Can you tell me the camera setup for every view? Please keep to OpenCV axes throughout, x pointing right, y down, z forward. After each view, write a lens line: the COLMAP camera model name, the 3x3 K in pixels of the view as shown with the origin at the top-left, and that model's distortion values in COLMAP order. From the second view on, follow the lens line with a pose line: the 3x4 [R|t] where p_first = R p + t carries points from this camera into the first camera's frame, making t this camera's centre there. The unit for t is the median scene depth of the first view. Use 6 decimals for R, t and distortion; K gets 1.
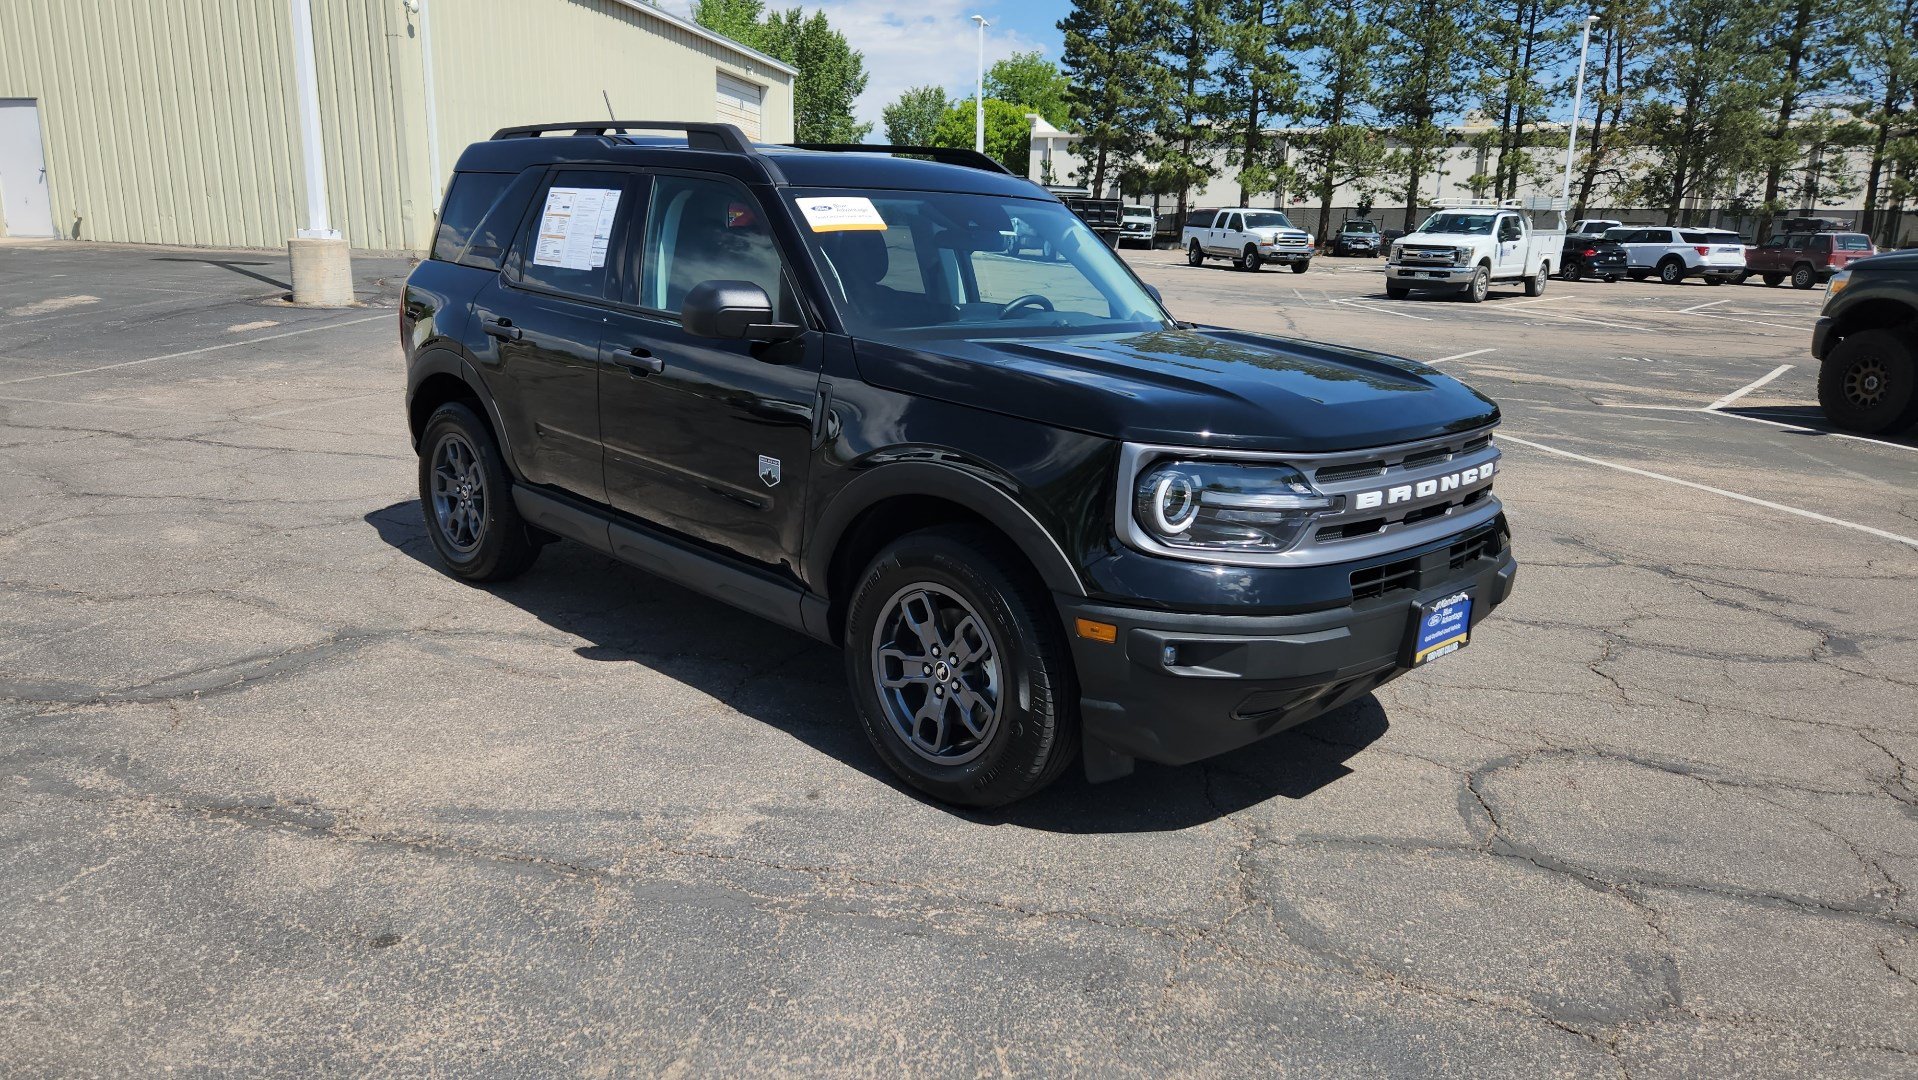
lens RADIAL K [[1281.2, 0, 919.9], [0, 1281.2, 563.6], [0, 0, 1]] dist [0.060747, -0.042867]
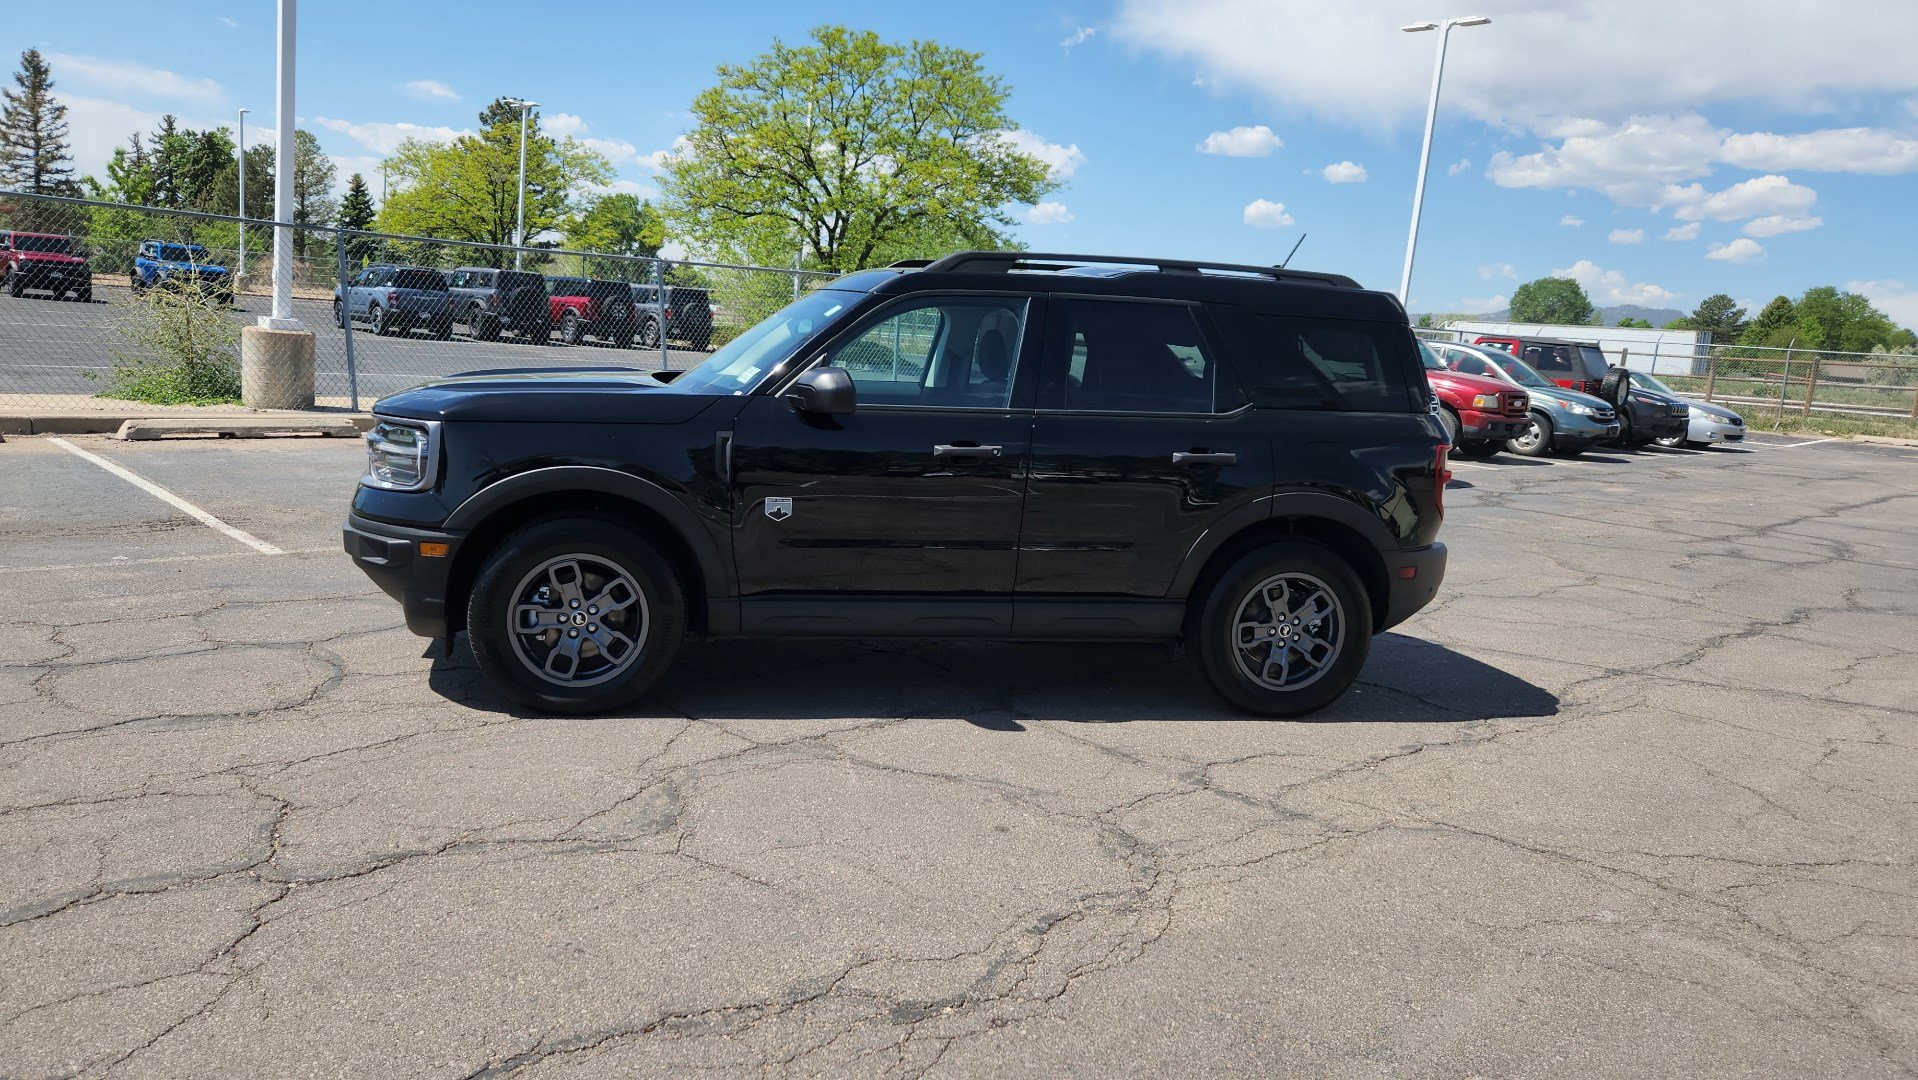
lens RADIAL K [[1291.8, 0, 919.9], [0, 1291.8, 527.5], [0, 0, 1]] dist [0.066695, -0.052805]
pose [[-0.537085, 0.058925, -0.841467, 1.051463], [-0.300126, 0.918931, 0.255912, -0.423133], [0.788330, 0.389993, -0.475859, 1.751462]]
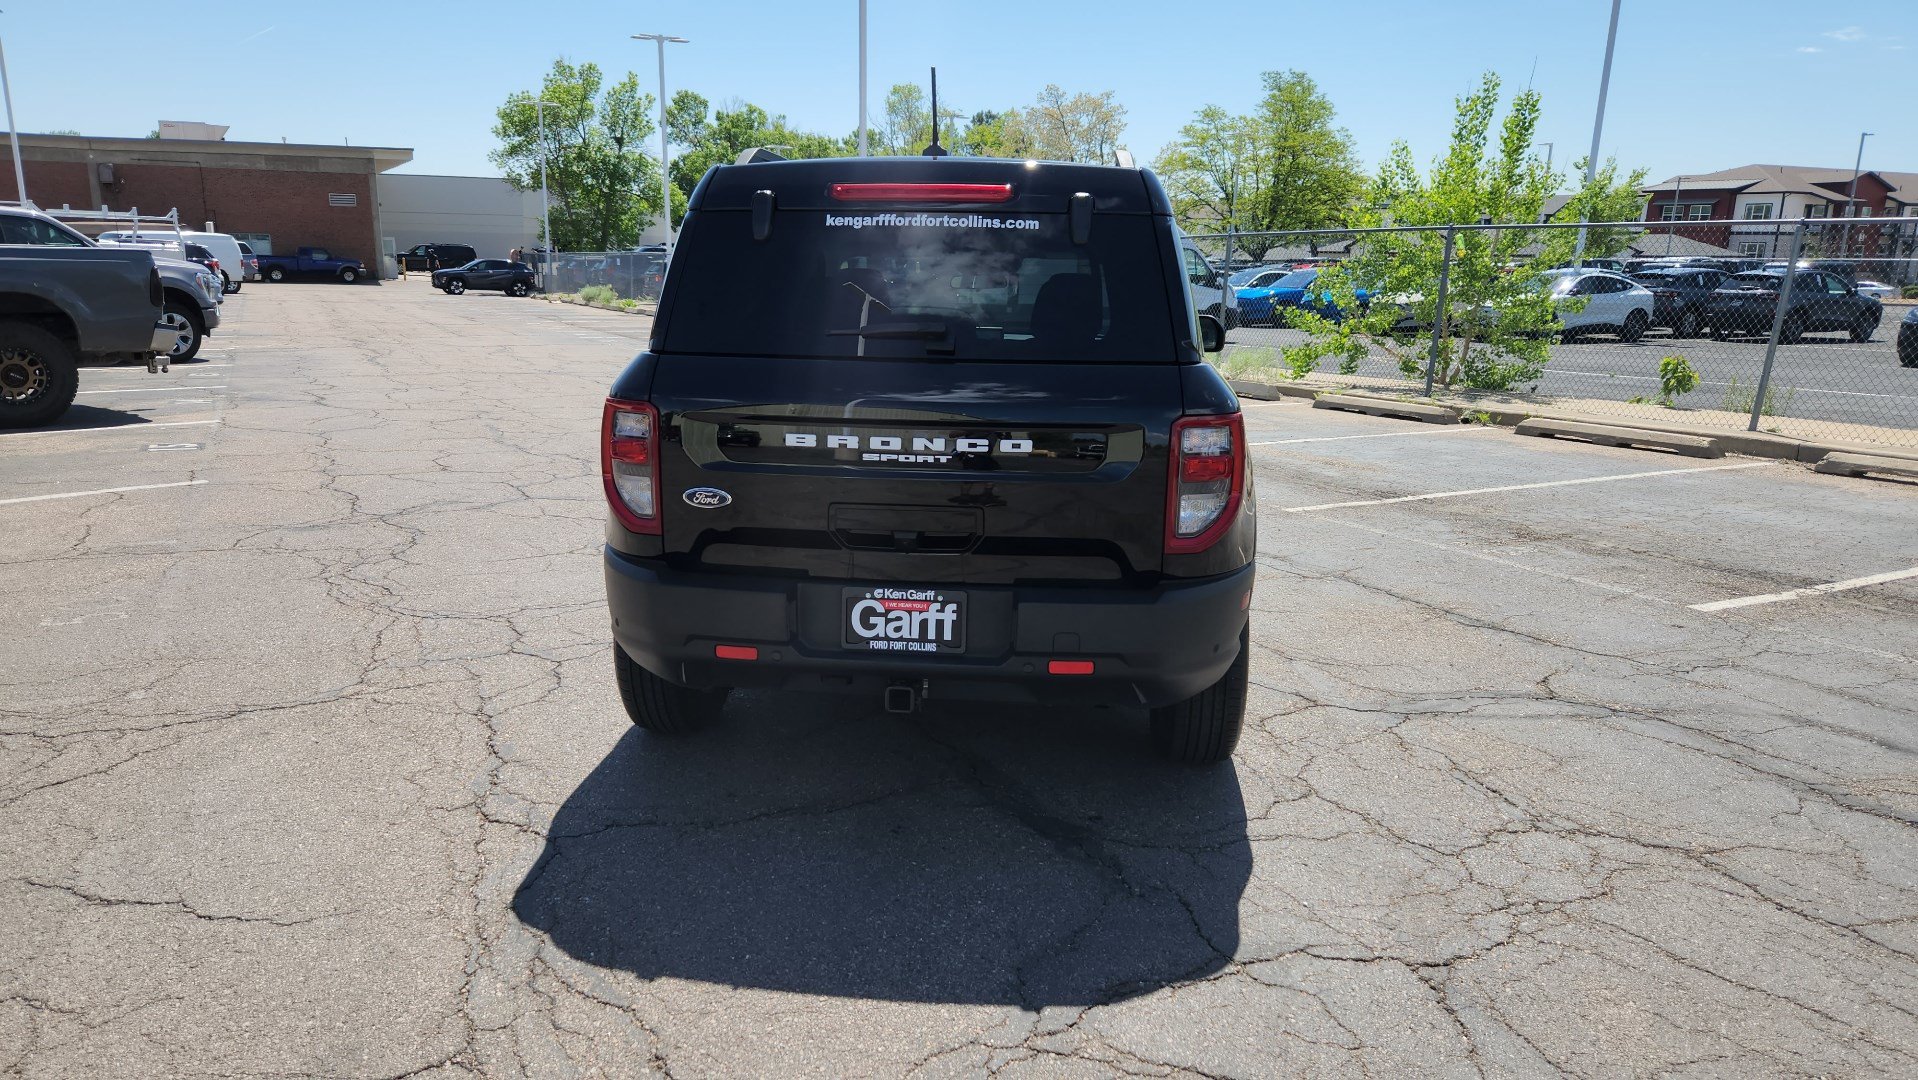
lens RADIAL K [[1289.8, 0, 927.2], [0, 1289.8, 553.8], [0, 0, 1]] dist [0.066213, -0.049852]
pose [[-0.635352, -0.209681, 0.743210, -0.970661], [0.157371, 0.907076, 0.390445, -0.518979], [-0.756017, 0.365030, -0.543315, 1.843741]]
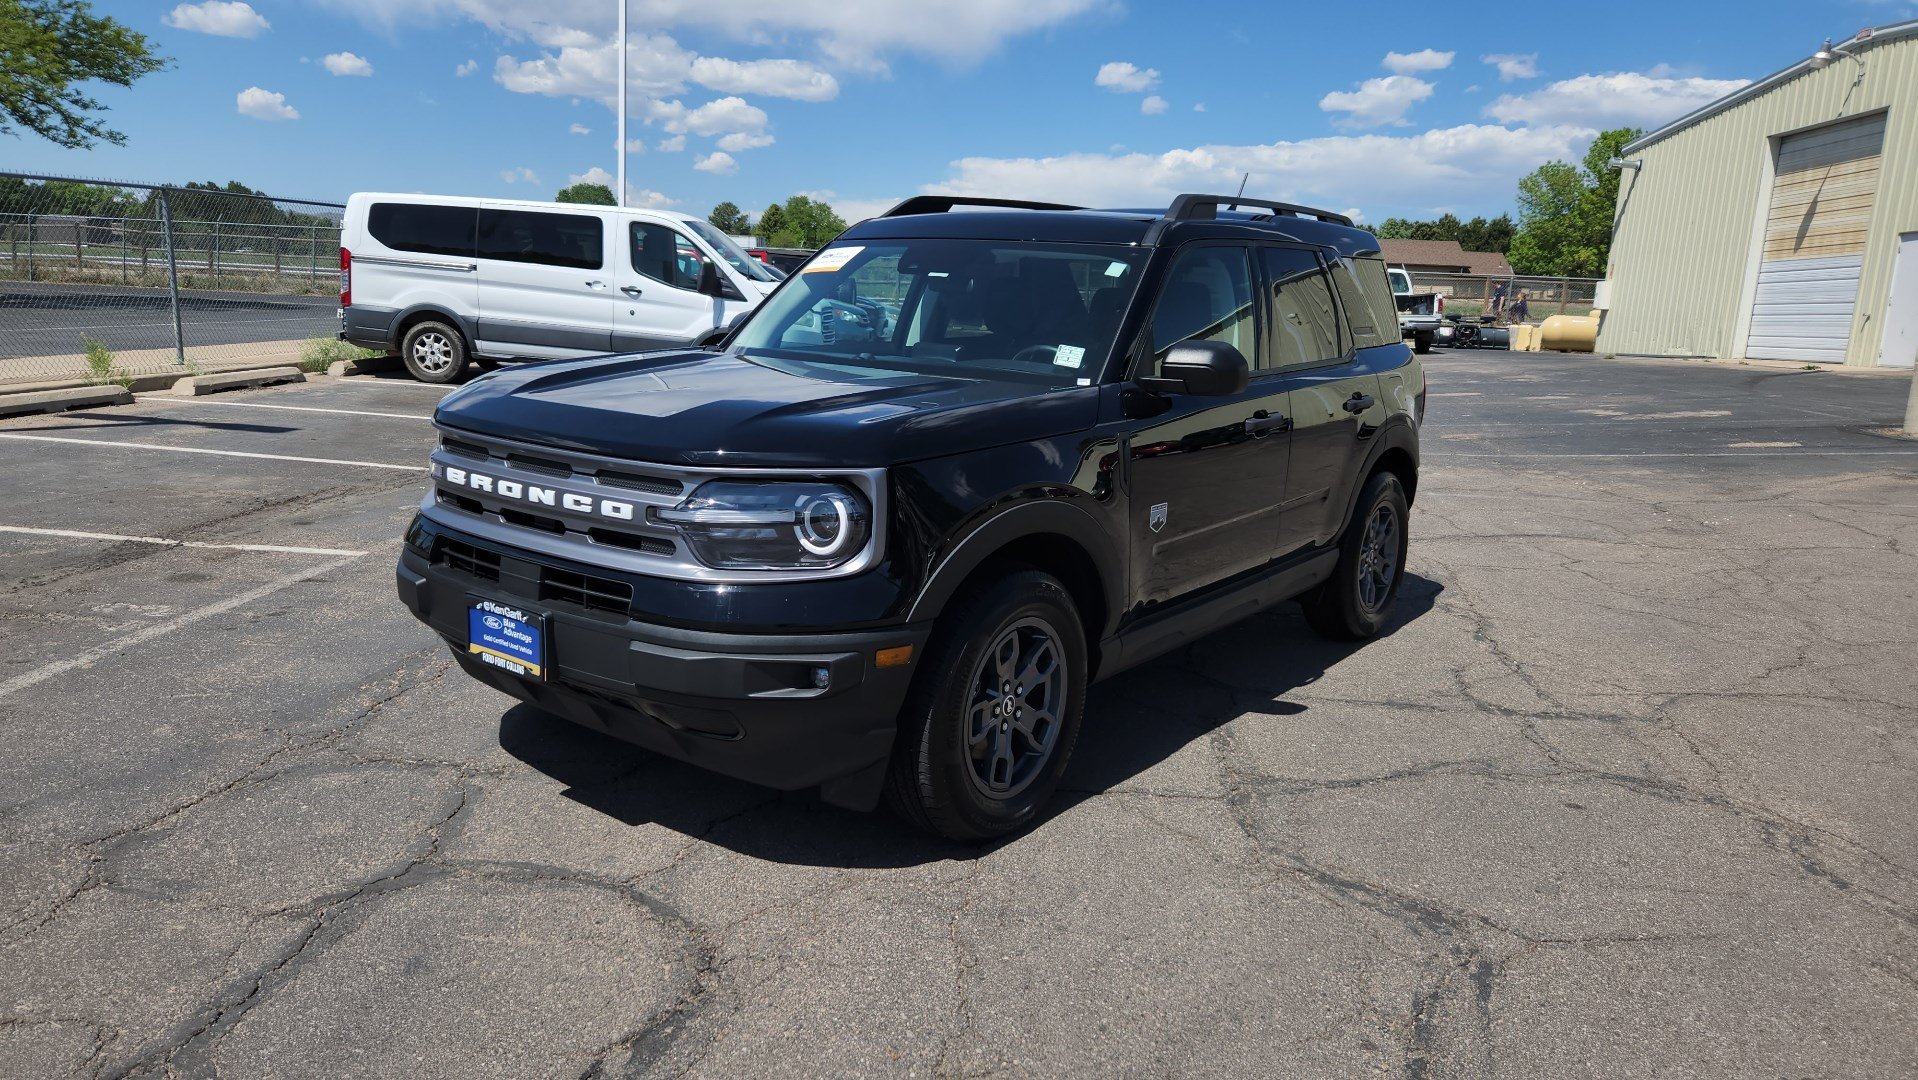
lens RADIAL K [[1291.8, 0, 939.5], [0, 1291.8, 533.3], [0, 0, 1]] dist [0.066695, -0.052805]
pose [[0.140662, 0.157983, -0.977372, 1.055106], [-0.287143, 0.951266, 0.112438, -0.173193], [0.947504, 0.264829, 0.179171, 0.844832]]
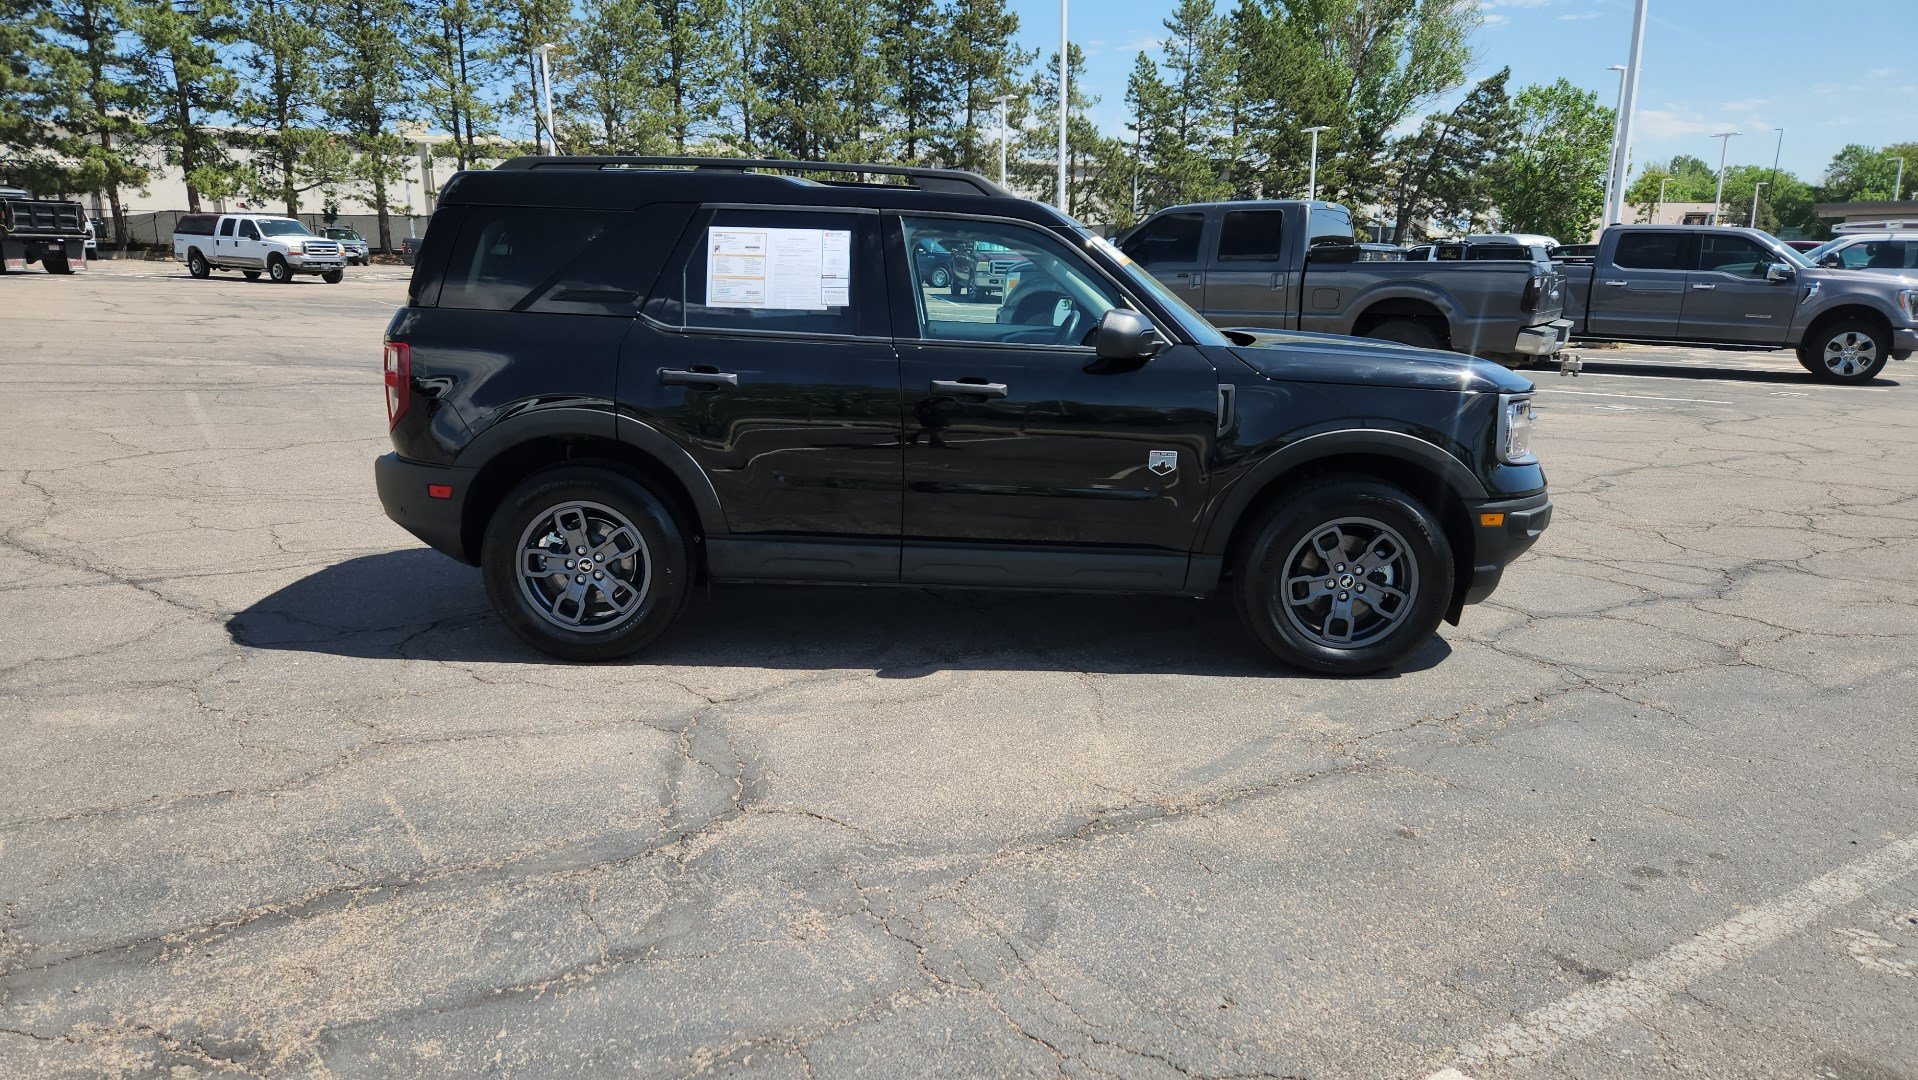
lens RADIAL K [[1281.2, 0, 920.1], [0, 1281.2, 572.1], [0, 0, 1]] dist [0.060747, -0.042867]
pose [[0.707715, -0.190049, 0.680456, -0.959514], [0.188667, 0.979001, 0.077207, -0.091303], [-0.680840, 0.073739, 0.728711, 0.233473]]
